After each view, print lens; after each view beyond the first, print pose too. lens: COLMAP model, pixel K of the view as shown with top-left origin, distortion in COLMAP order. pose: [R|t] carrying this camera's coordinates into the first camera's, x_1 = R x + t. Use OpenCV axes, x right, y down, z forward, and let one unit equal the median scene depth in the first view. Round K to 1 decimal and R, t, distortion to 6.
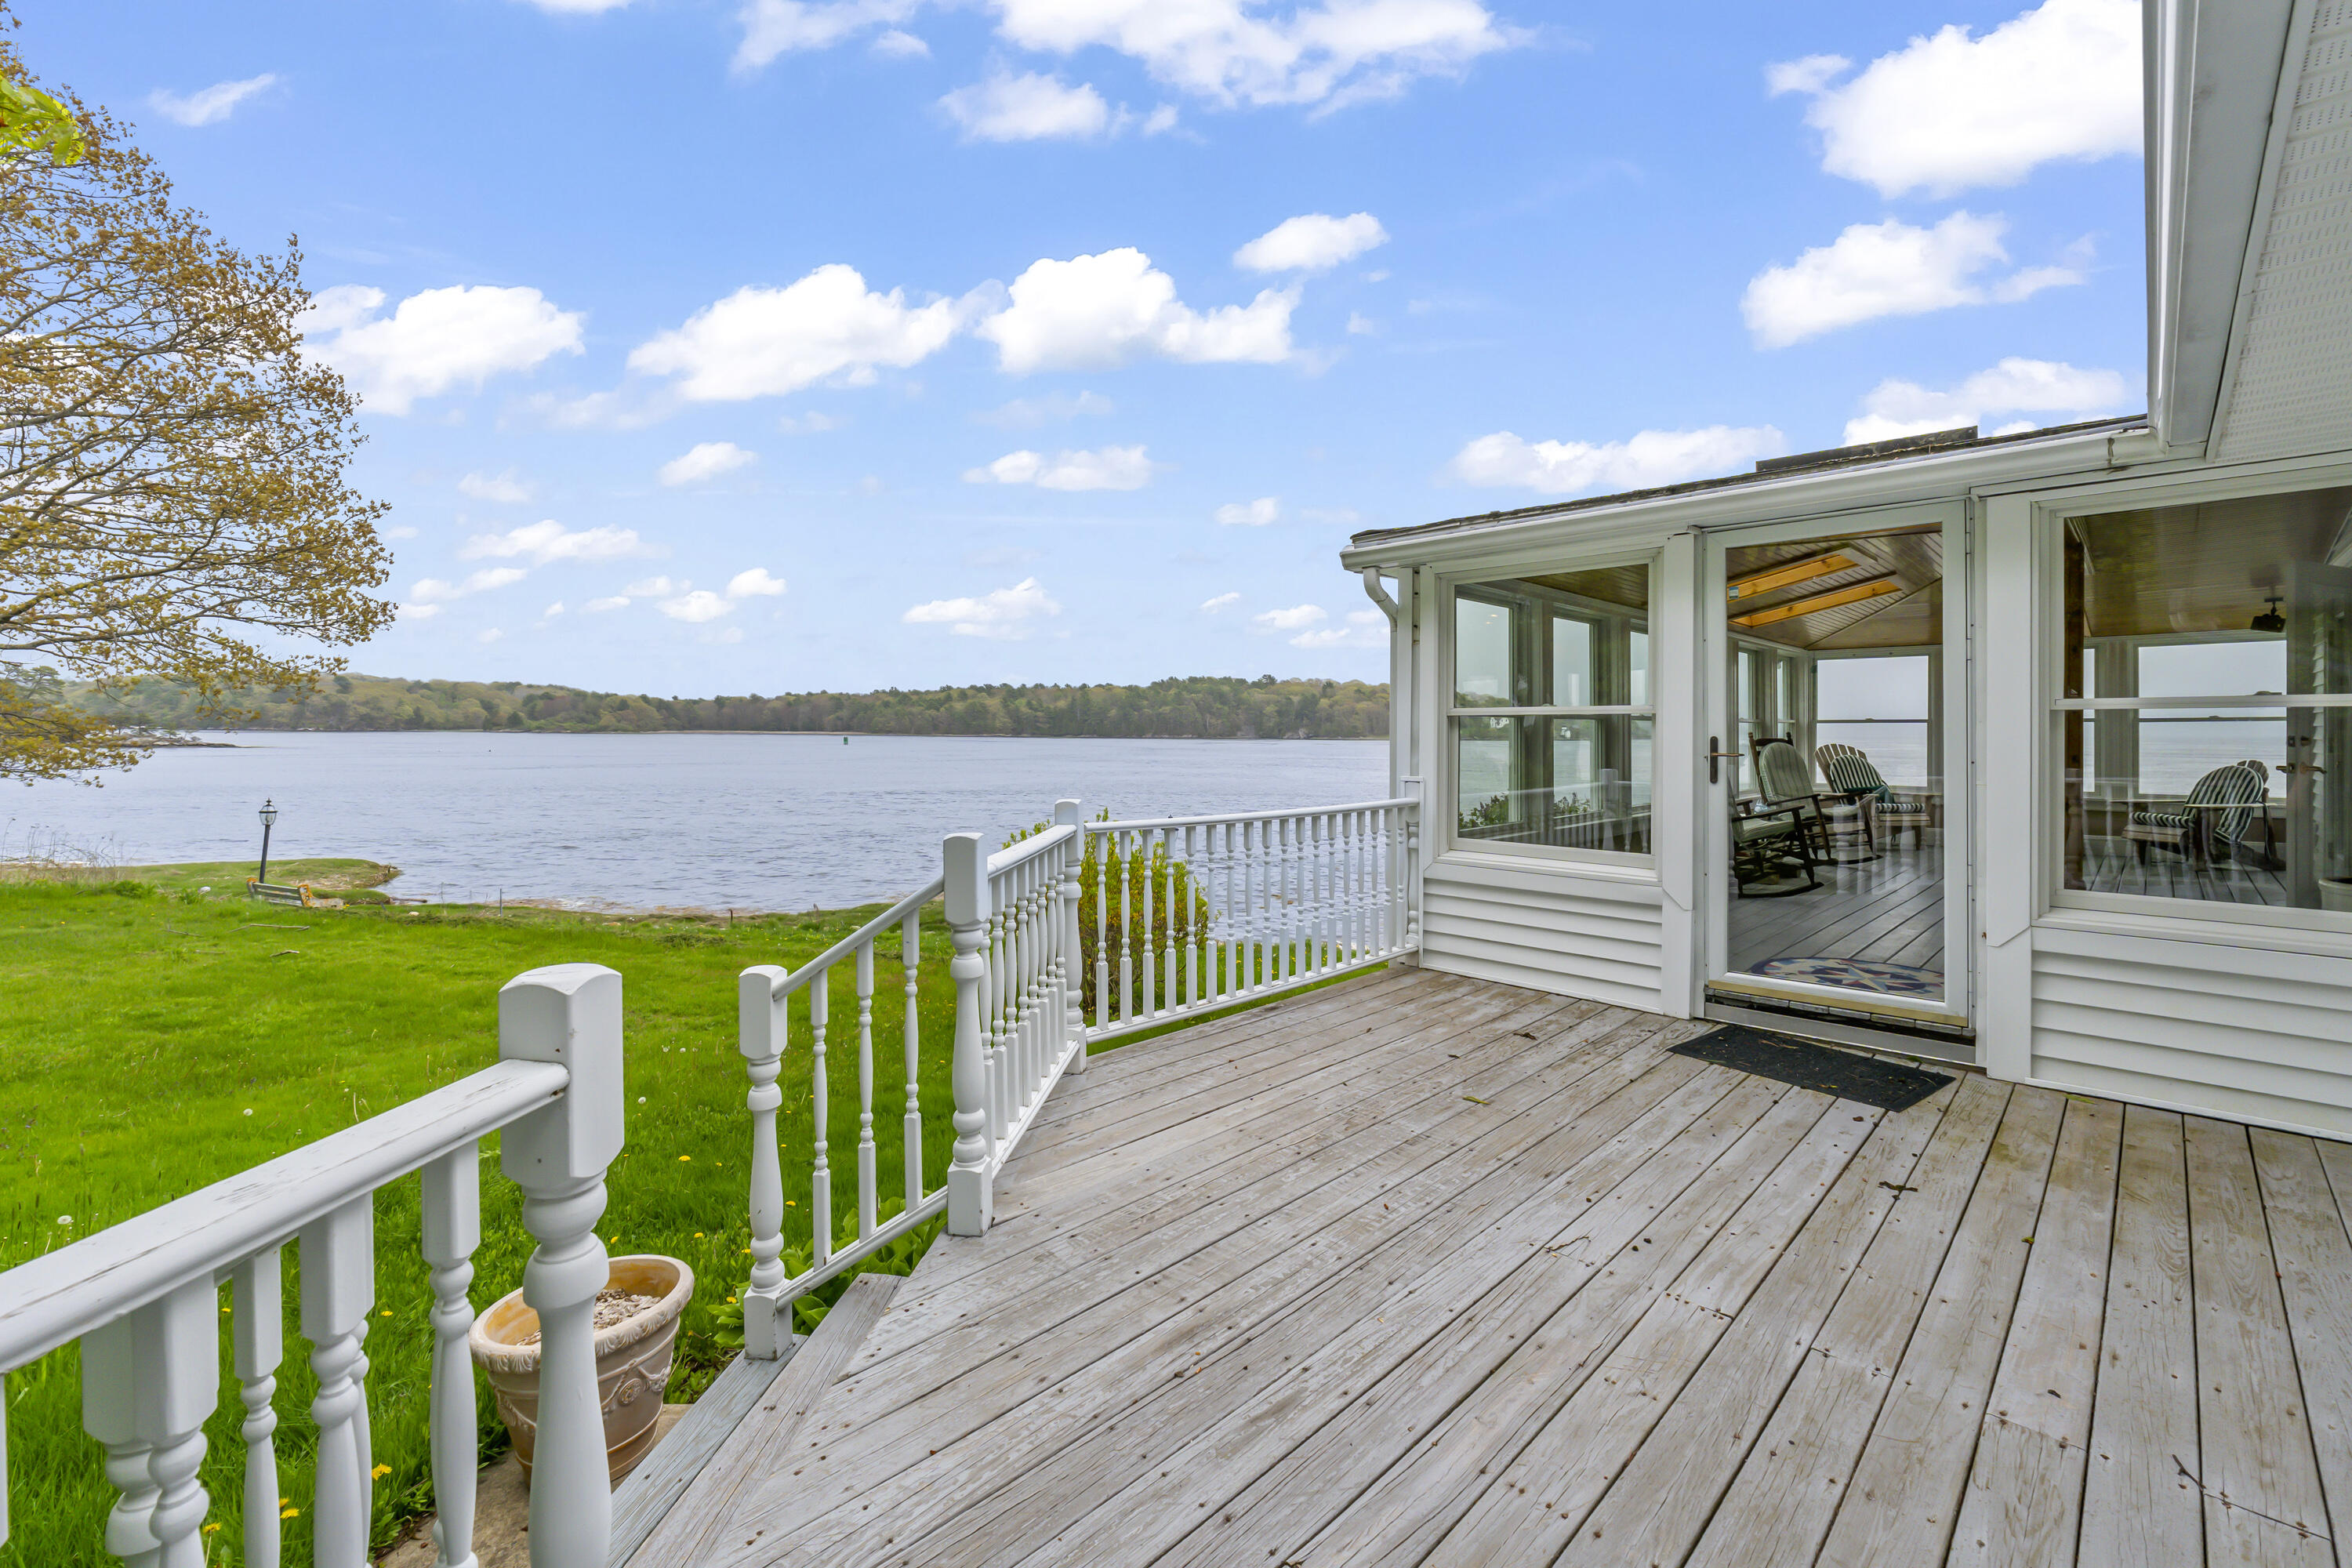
lens RADIAL K [[993.6, 0, 1164.6], [0, 993.6, 779.2], [0, 0, 1]] dist [-0.006763, 0.001021]
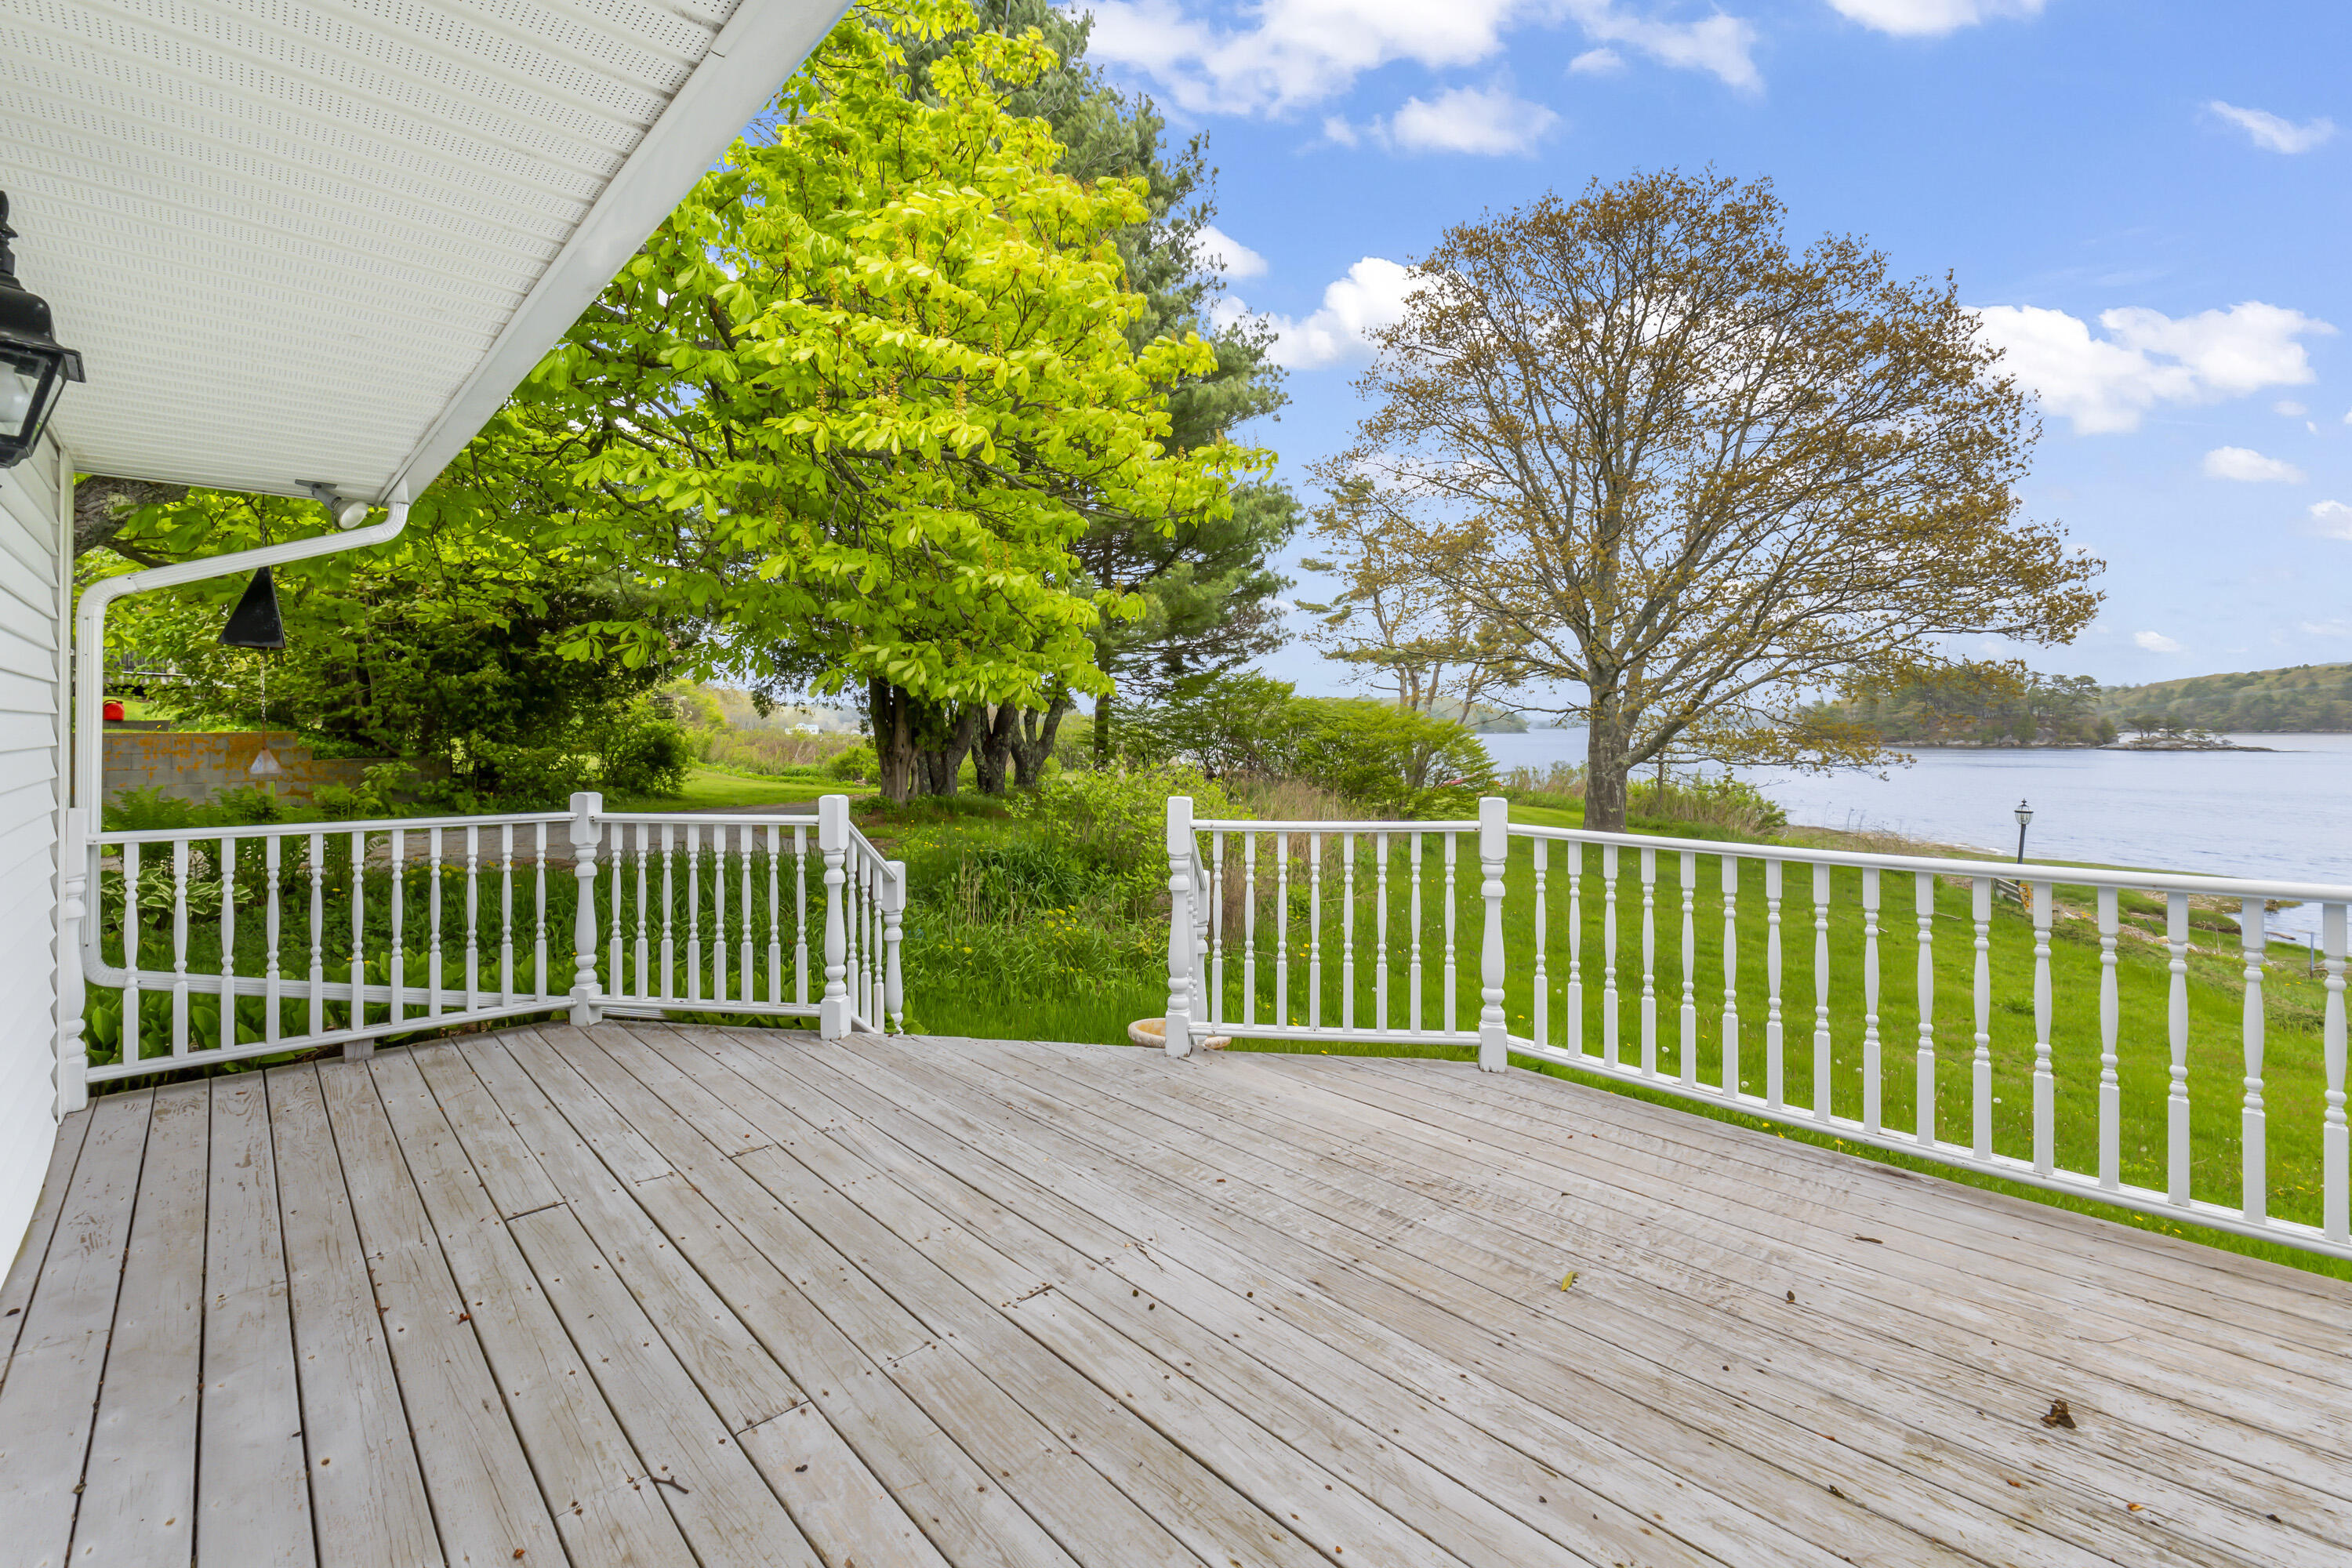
lens RADIAL K [[993.6, 0, 1164.6], [0, 993.6, 779.2], [0, 0, 1]] dist [-0.006763, 0.001021]
pose [[-0.023484, 0.042449, -0.998823, 1.186703], [-0.046698, 0.997961, 0.043511, -0.035318], [0.998633, 0.047665, -0.021454, 0.888215]]
